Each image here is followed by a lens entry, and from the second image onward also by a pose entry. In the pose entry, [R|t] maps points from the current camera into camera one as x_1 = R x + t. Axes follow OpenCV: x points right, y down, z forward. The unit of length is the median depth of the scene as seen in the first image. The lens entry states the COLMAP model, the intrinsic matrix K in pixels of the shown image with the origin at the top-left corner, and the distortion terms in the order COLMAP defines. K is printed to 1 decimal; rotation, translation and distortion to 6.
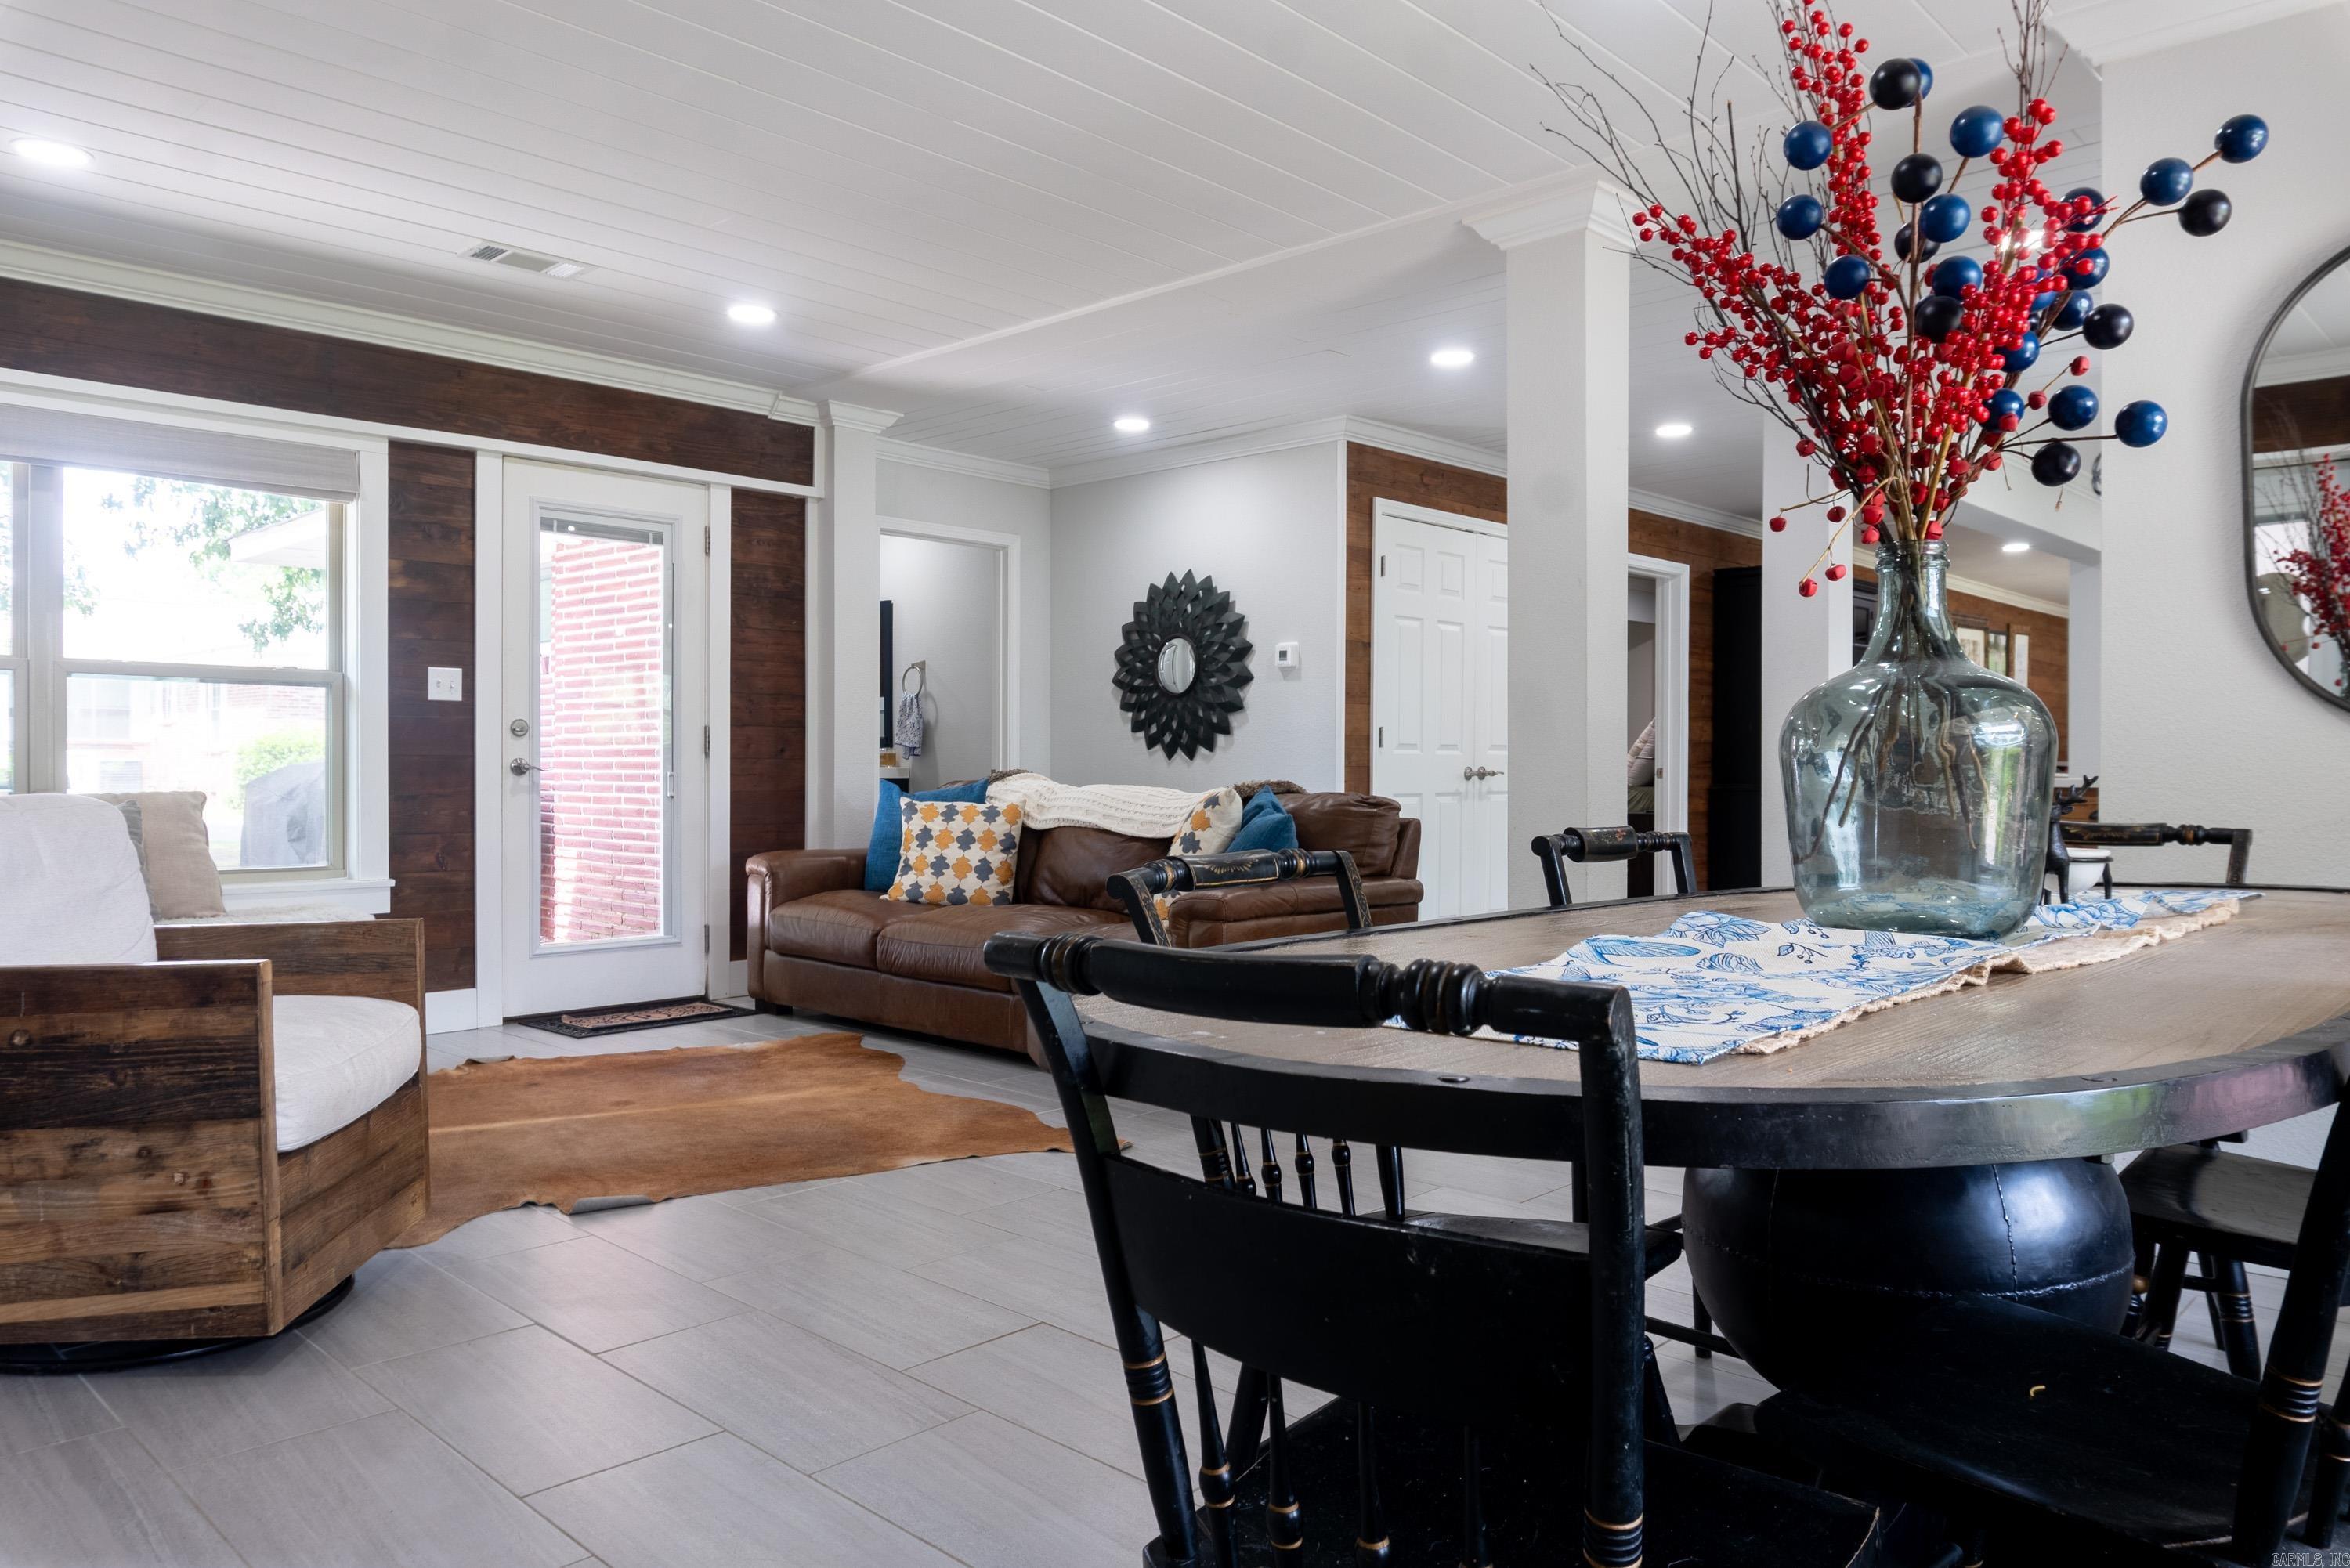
lens RADIAL K [[1590.8, 0, 1176.7], [0, 1590.8, 774.9], [0, 0, 1]] dist [0.009940, 0.004686]
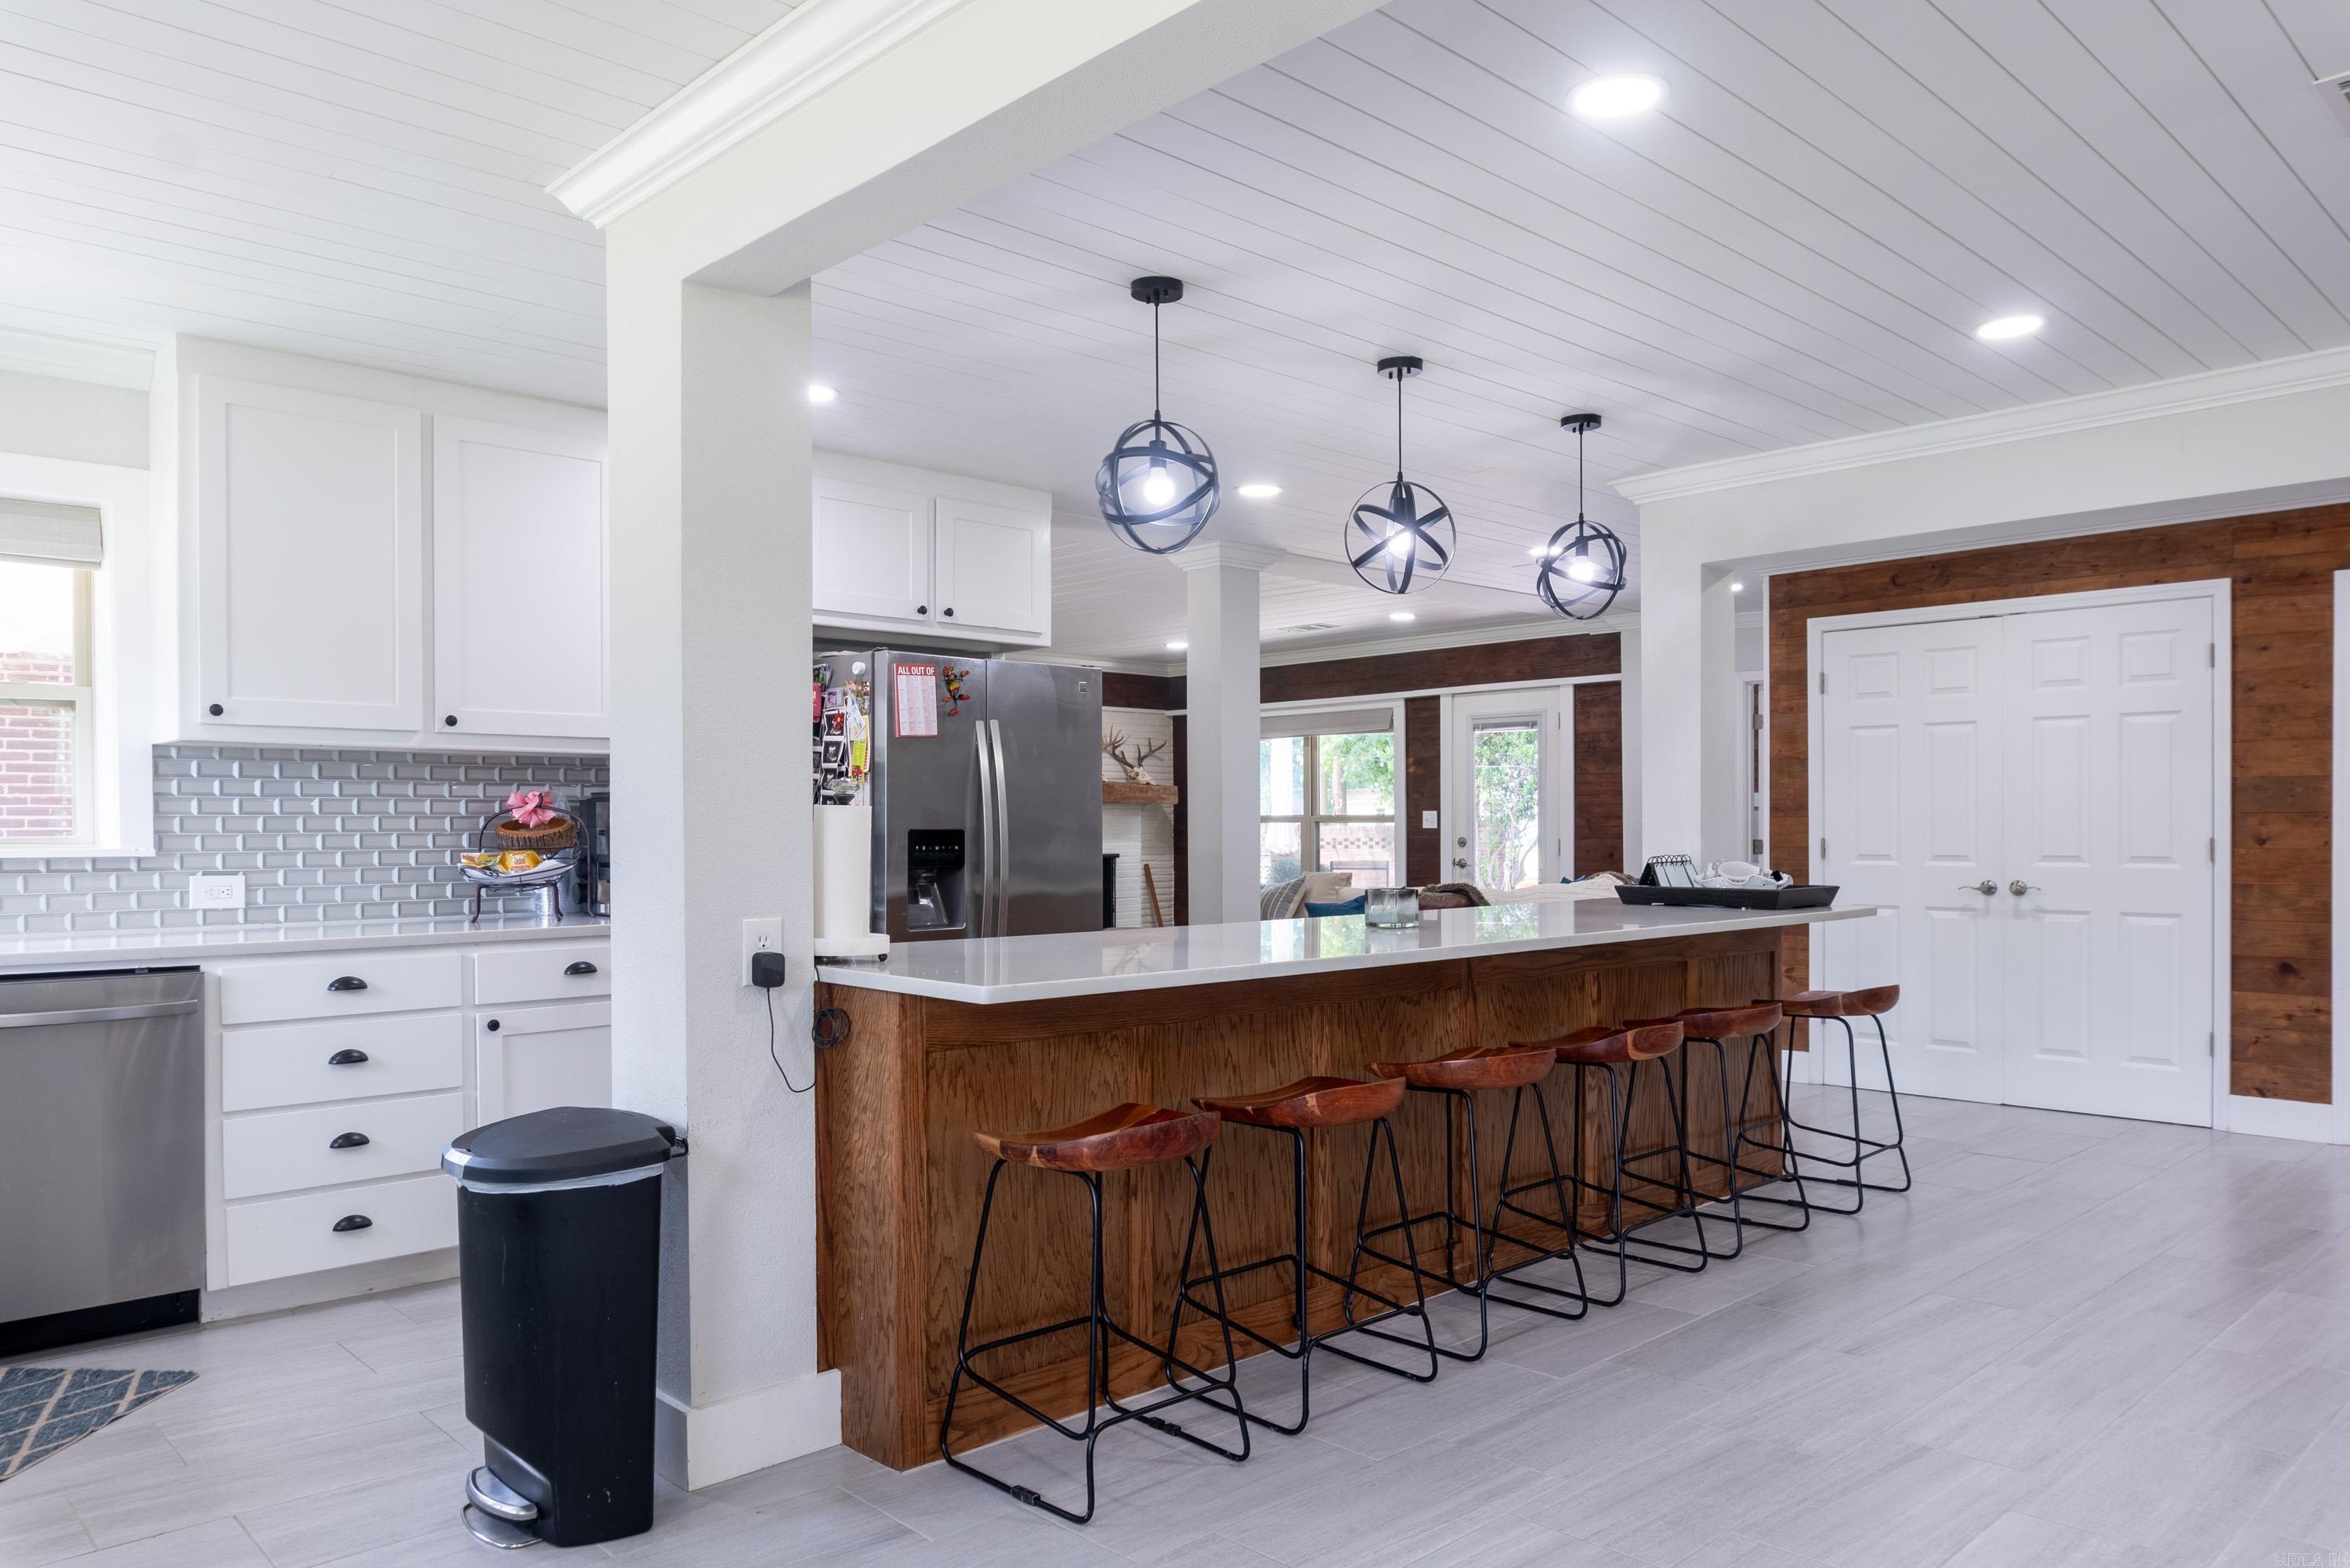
lens RADIAL K [[1590.8, 0, 1176.5], [0, 1590.8, 802.2], [0, 0, 1]] dist [0.009940, 0.004686]
pose [[-0.043535, -0.016268, -0.998919, 1.280252], [0.003666, 0.999858, -0.016443, -0.041785], [0.999045, -0.004378, -0.043469, 0.679641]]
